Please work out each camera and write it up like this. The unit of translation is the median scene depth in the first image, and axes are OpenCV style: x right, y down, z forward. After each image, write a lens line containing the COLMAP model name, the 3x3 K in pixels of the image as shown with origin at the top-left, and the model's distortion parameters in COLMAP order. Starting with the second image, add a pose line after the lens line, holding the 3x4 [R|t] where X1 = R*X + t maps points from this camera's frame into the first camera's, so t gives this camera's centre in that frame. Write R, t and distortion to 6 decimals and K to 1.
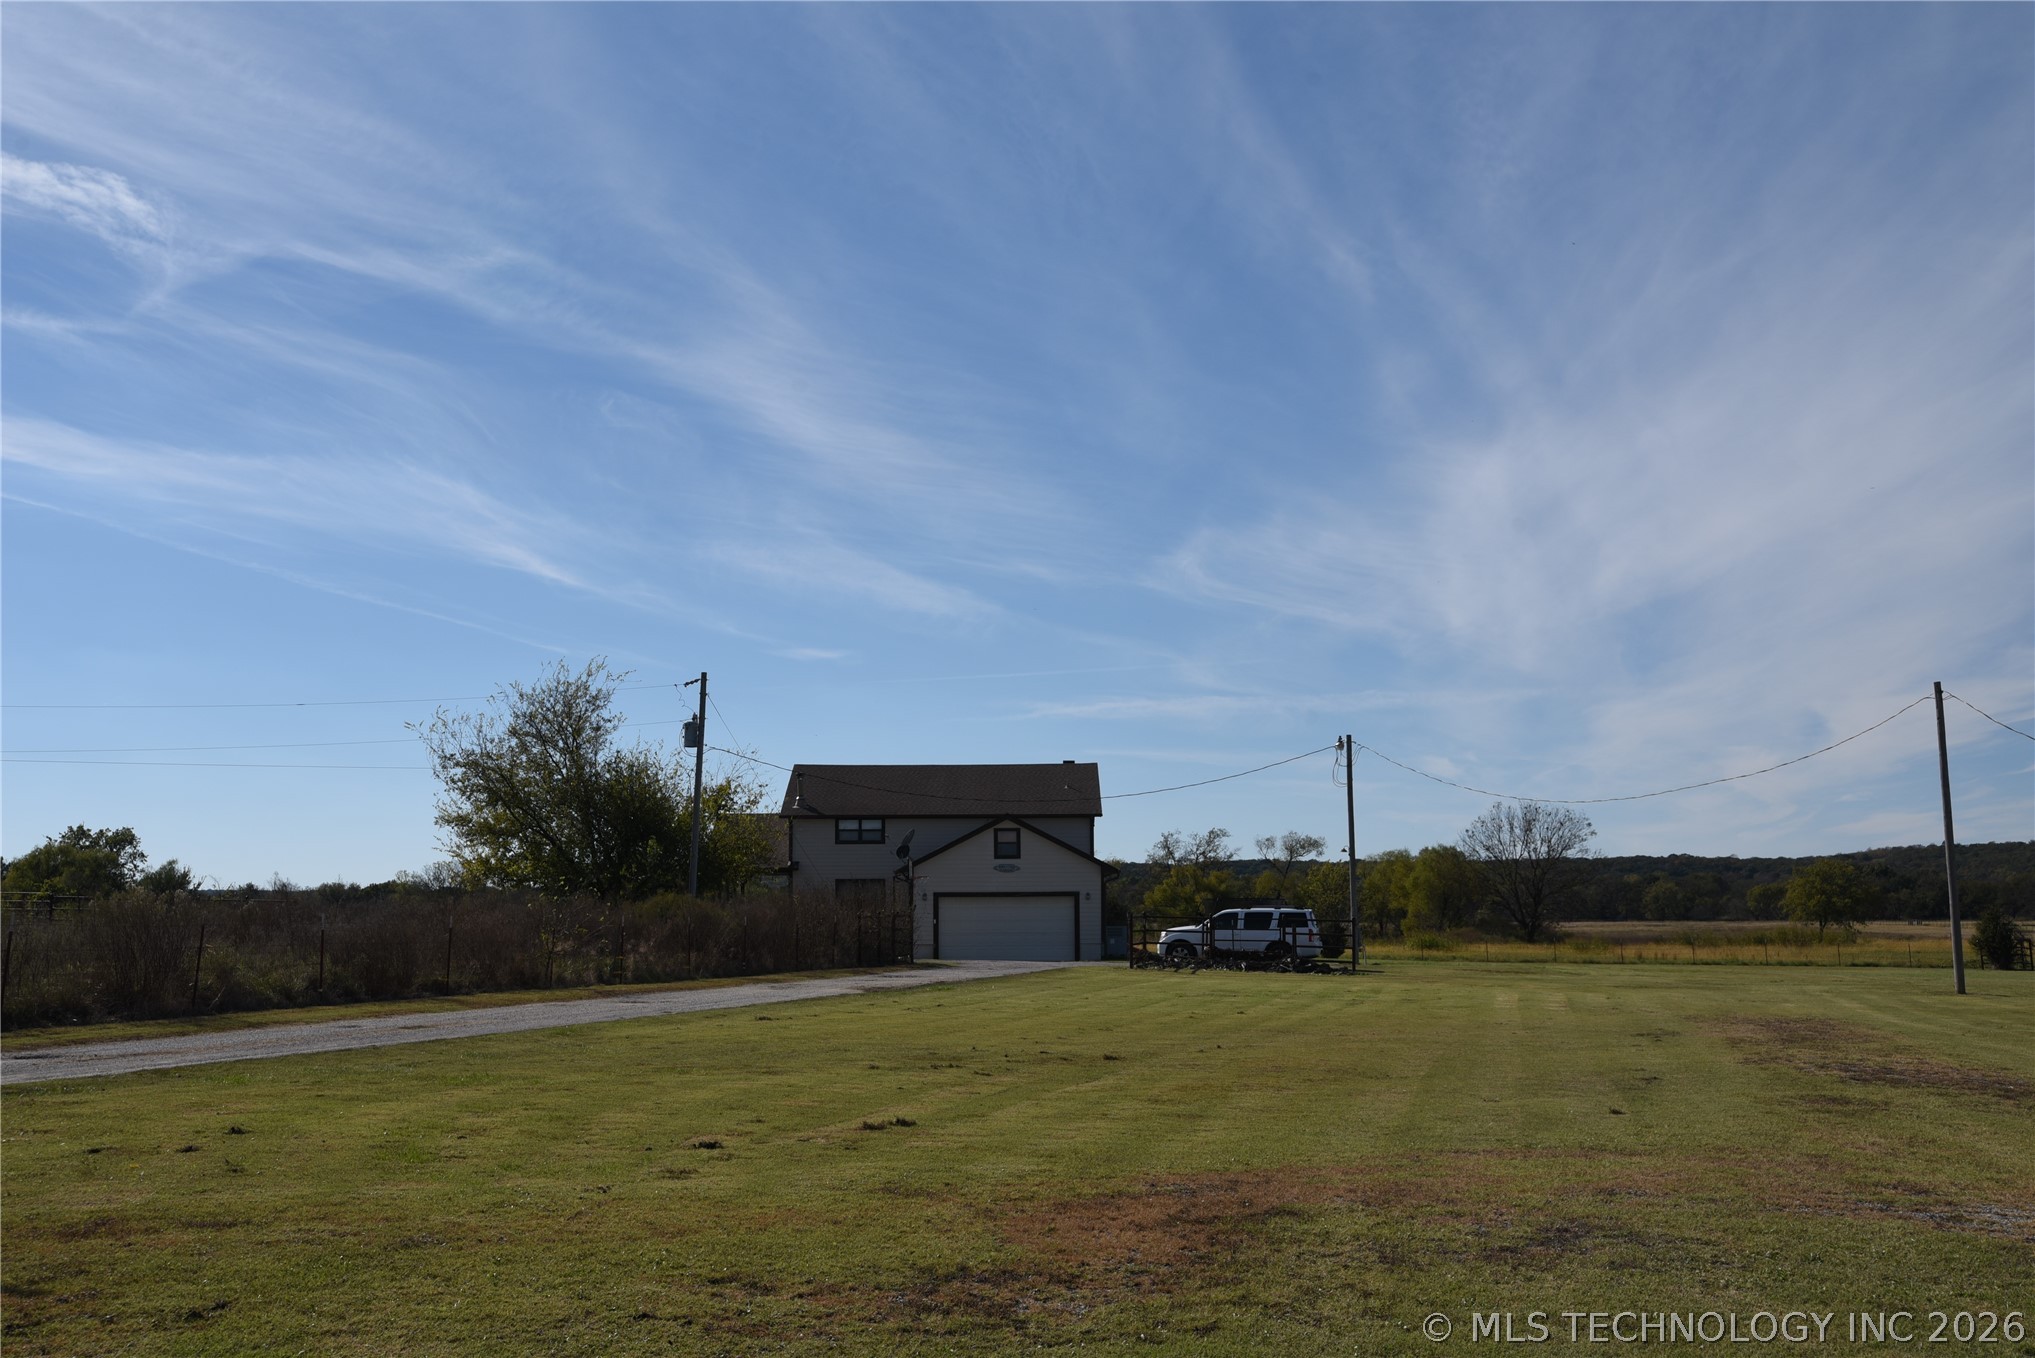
lens RADIAL K [[2187.4, 0, 1238.8], [0, 2187.4, 859.8], [0, 0, 1]] dist [0.006163, -0.008054]
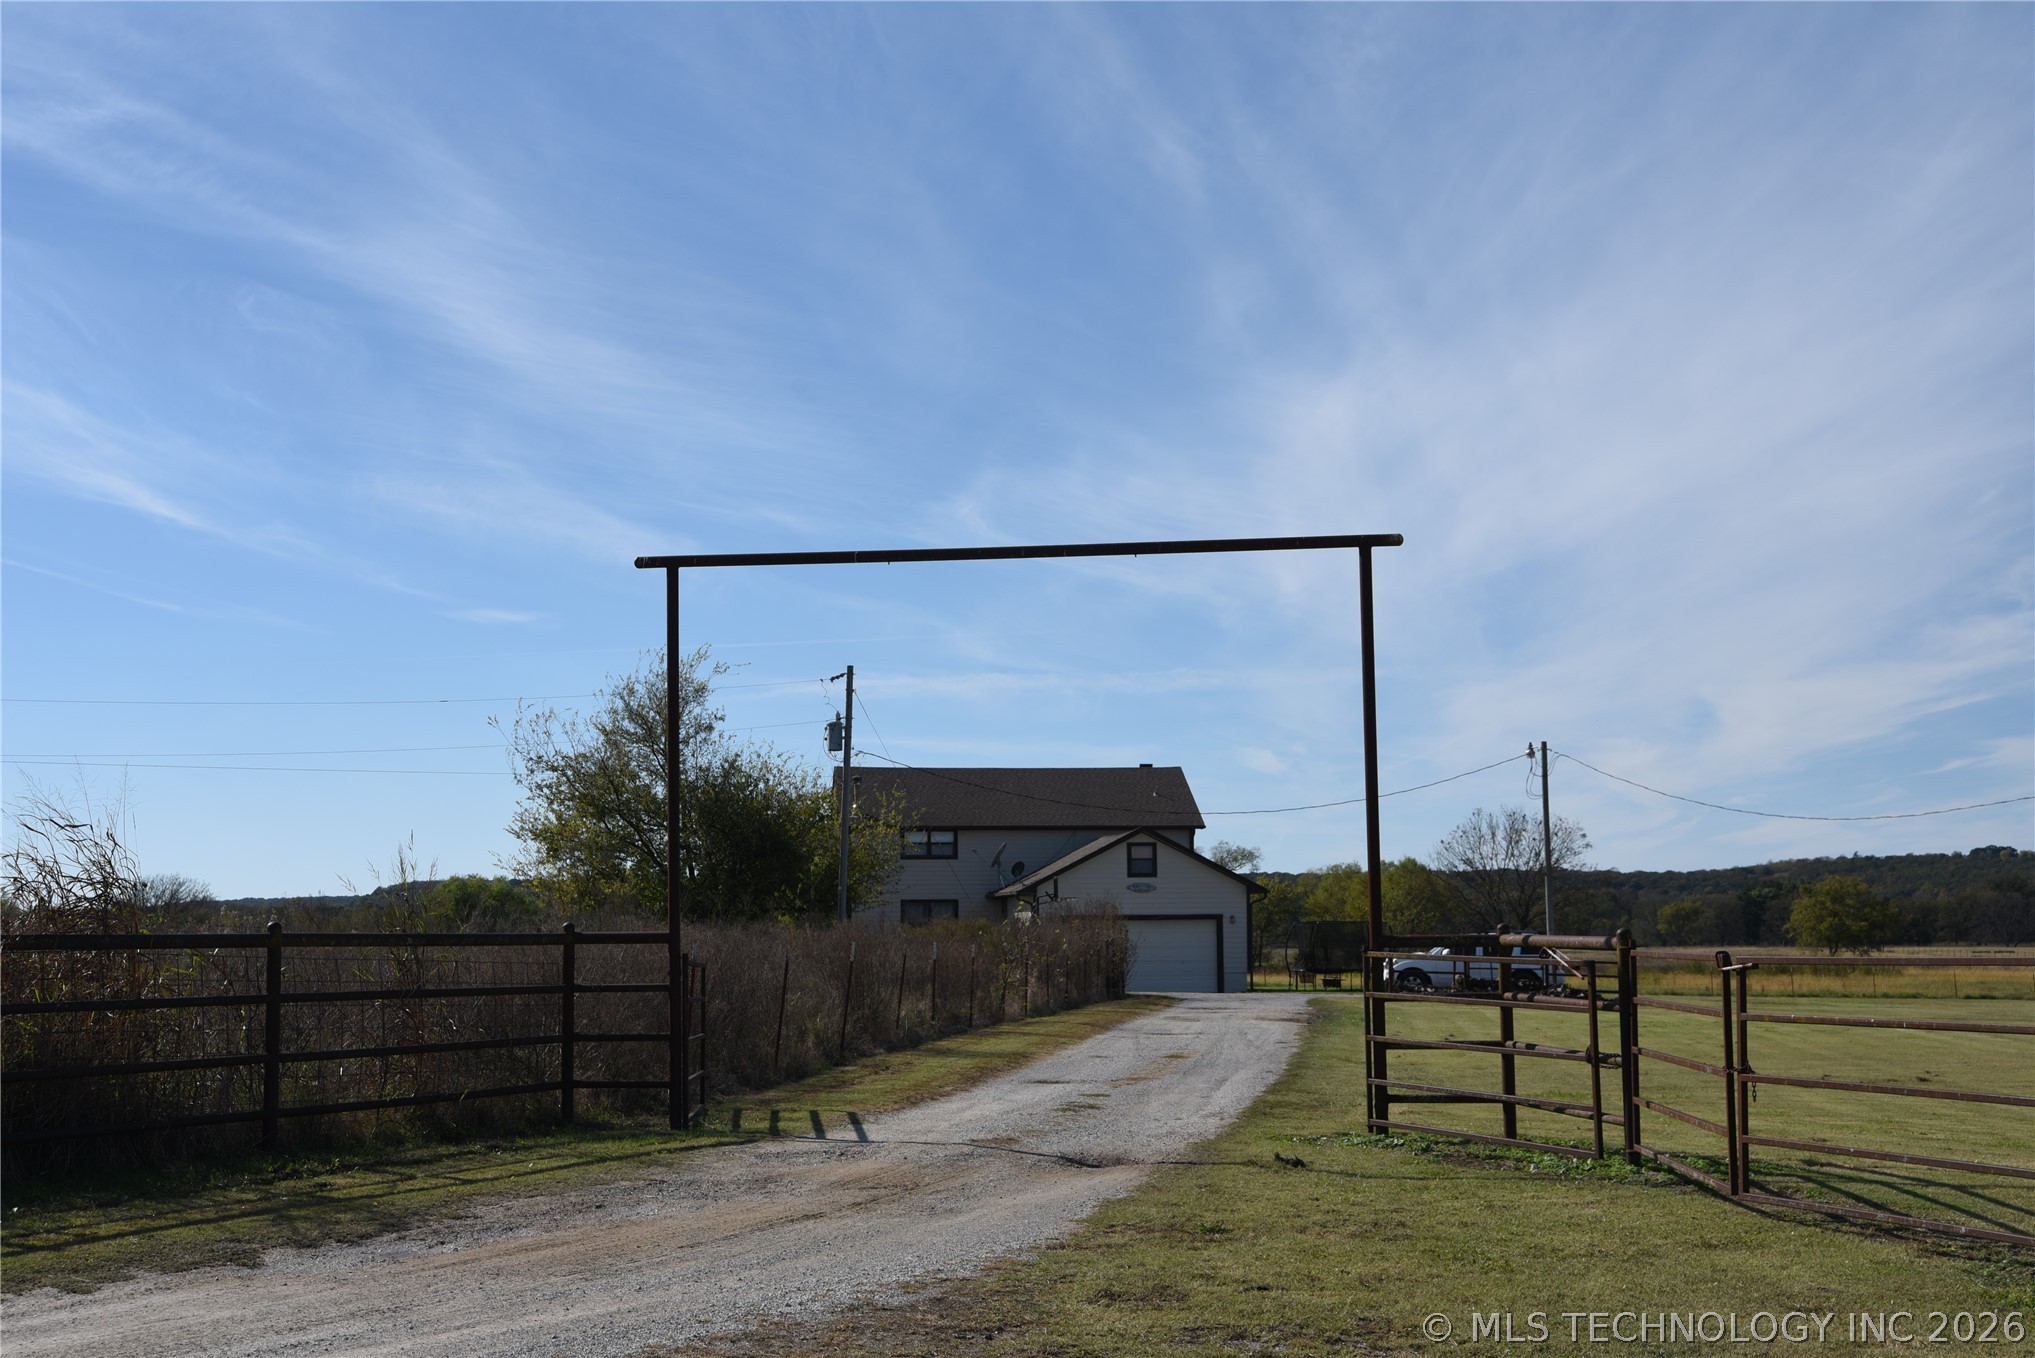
lens RADIAL K [[2825.3, 0, 1020.4], [0, 2825.3, 833.9], [0, 0, 1]] dist [-0.100095, 1.667179]
pose [[0.993999, 0.003174, 0.109342, -0.134048], [-0.001843, 0.999923, -0.012277, -0.001870], [-0.109373, 0.012001, 0.993928, -0.061212]]
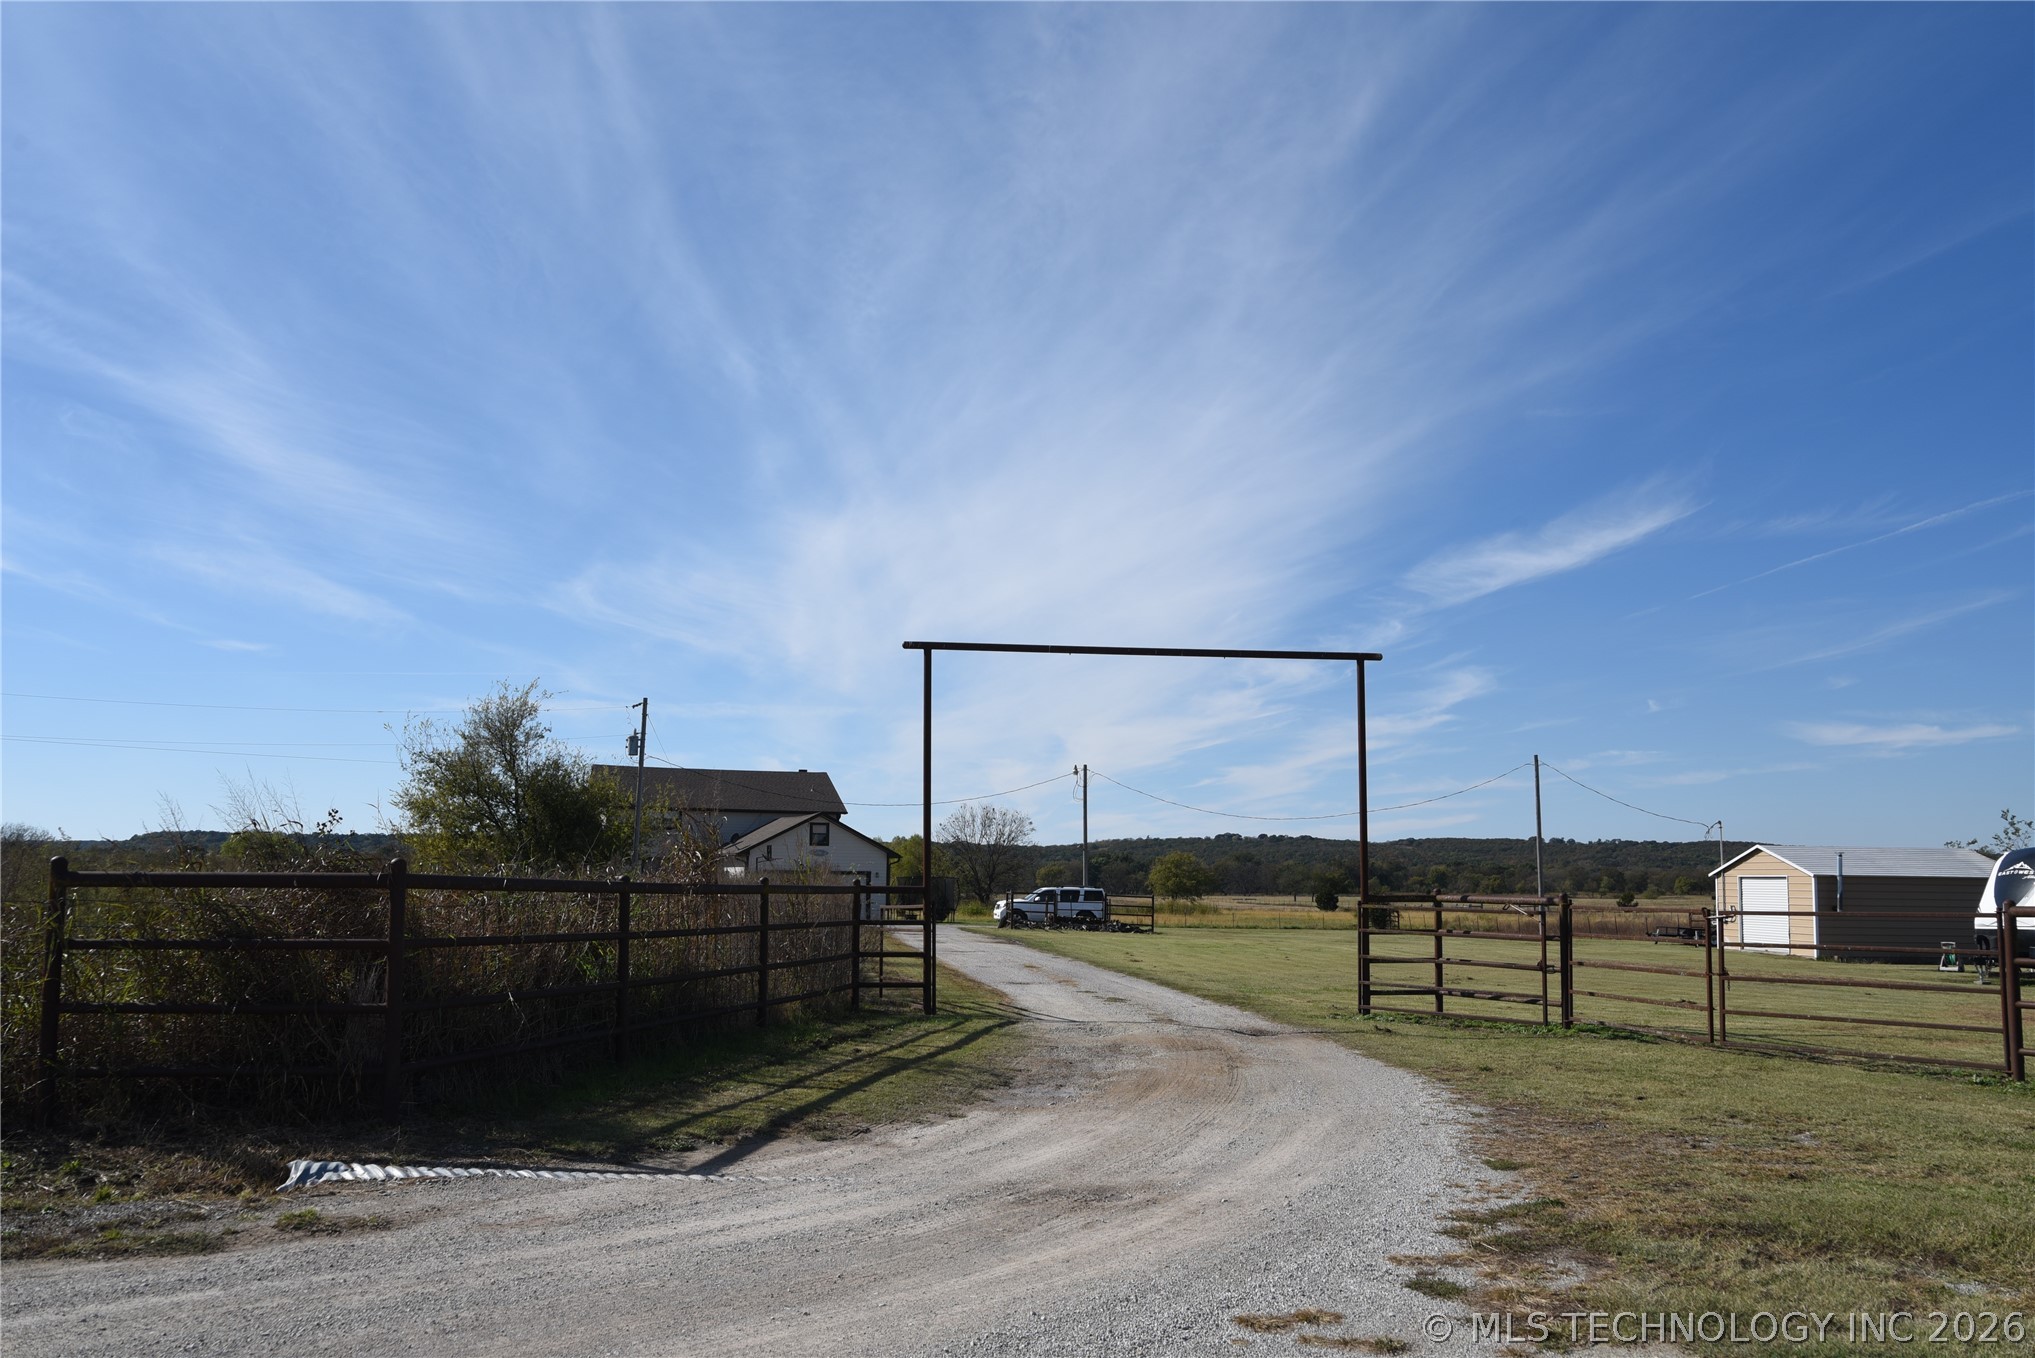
lens RADIAL K [[1919.5, 0, 1009.5], [0, 1919.5, 738.3], [0, 0, 1]] dist [-0.194087, 0.241541]
pose [[0.919151, 0.043215, 0.391527, -0.219661], [-0.023717, 0.998232, -0.054502, -0.002379], [-0.393190, 0.040810, 0.918551, -0.055417]]
